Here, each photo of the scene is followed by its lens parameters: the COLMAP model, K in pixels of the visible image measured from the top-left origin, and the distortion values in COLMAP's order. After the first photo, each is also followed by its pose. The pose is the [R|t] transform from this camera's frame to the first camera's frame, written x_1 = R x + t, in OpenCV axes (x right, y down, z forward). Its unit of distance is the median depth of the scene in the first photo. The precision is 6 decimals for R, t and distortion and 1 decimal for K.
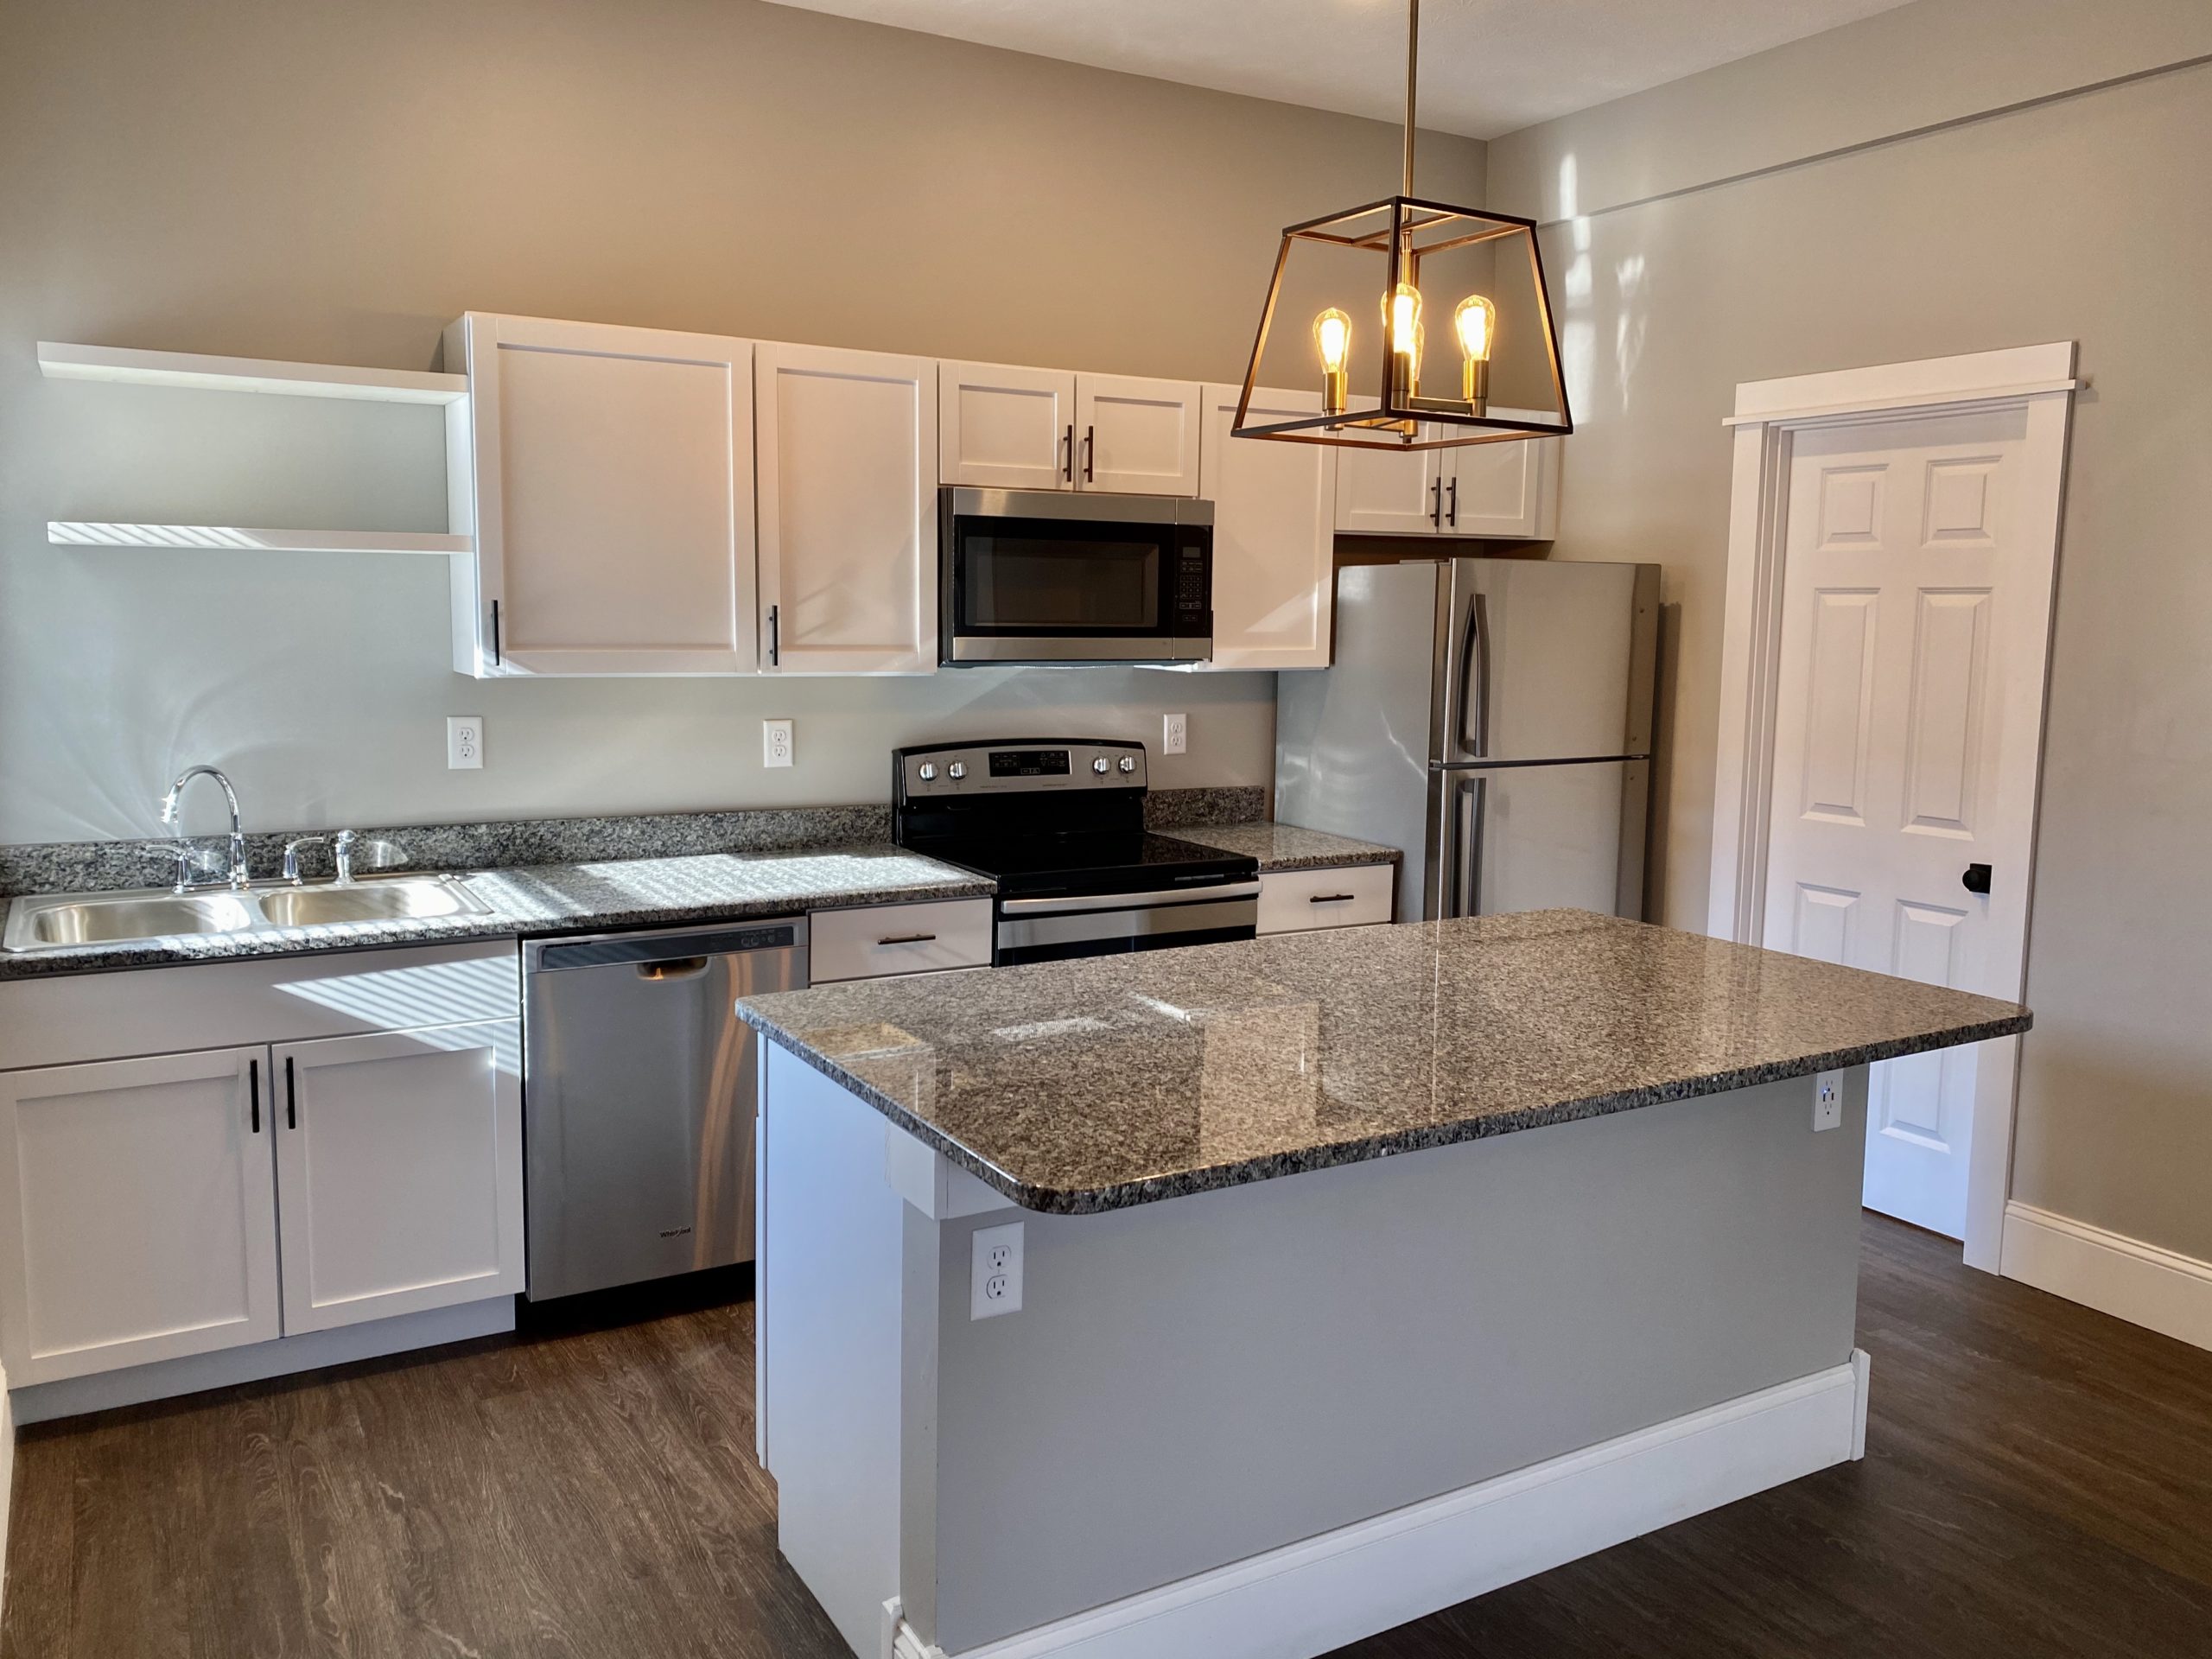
lens RADIAL K [[1672.4, 0, 1091.1], [0, 1672.4, 827.7], [0, 0, 1]] dist [-0.004131, -0.001365]
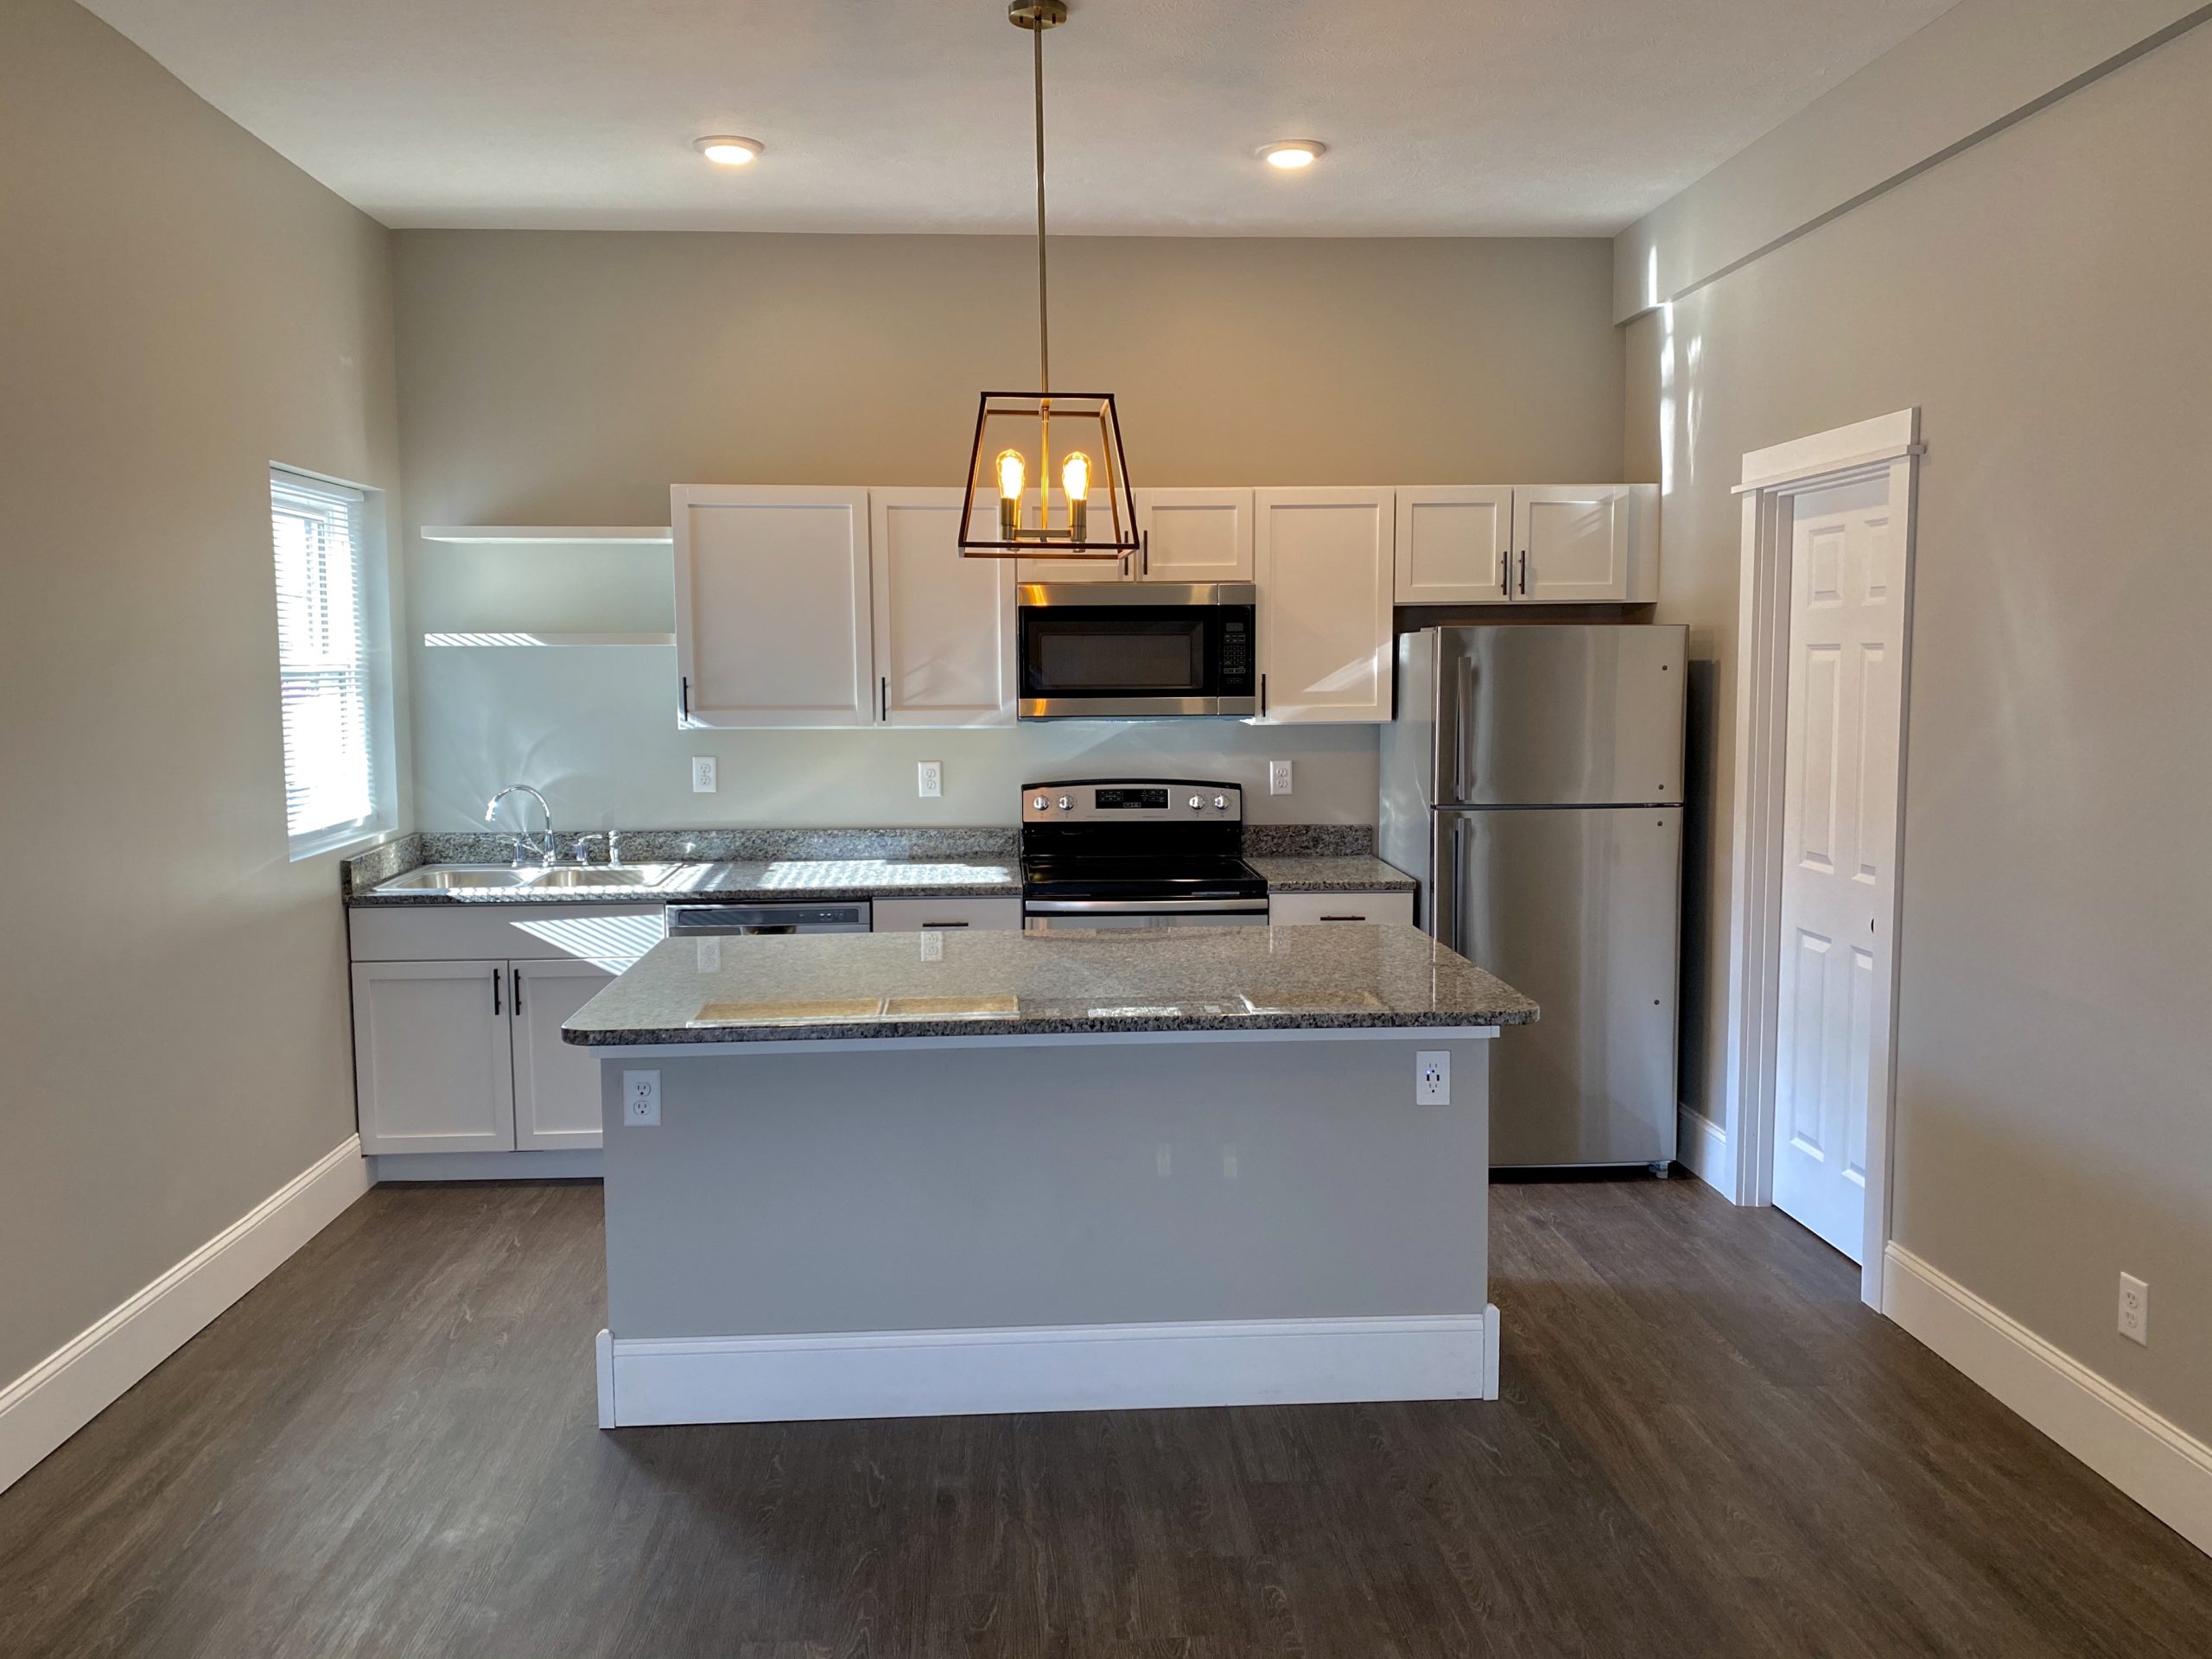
lens RADIAL K [[1672.4, 0, 1128.1], [0, 1672.4, 835.1], [0, 0, 1]] dist [-0.004131, -0.001365]
pose [[0.896984, 0.028016, -0.441175, 0.572621], [-0.040814, 0.998976, -0.019543, 0.014468], [0.440175, 0.035536, 0.897208, -0.129829]]
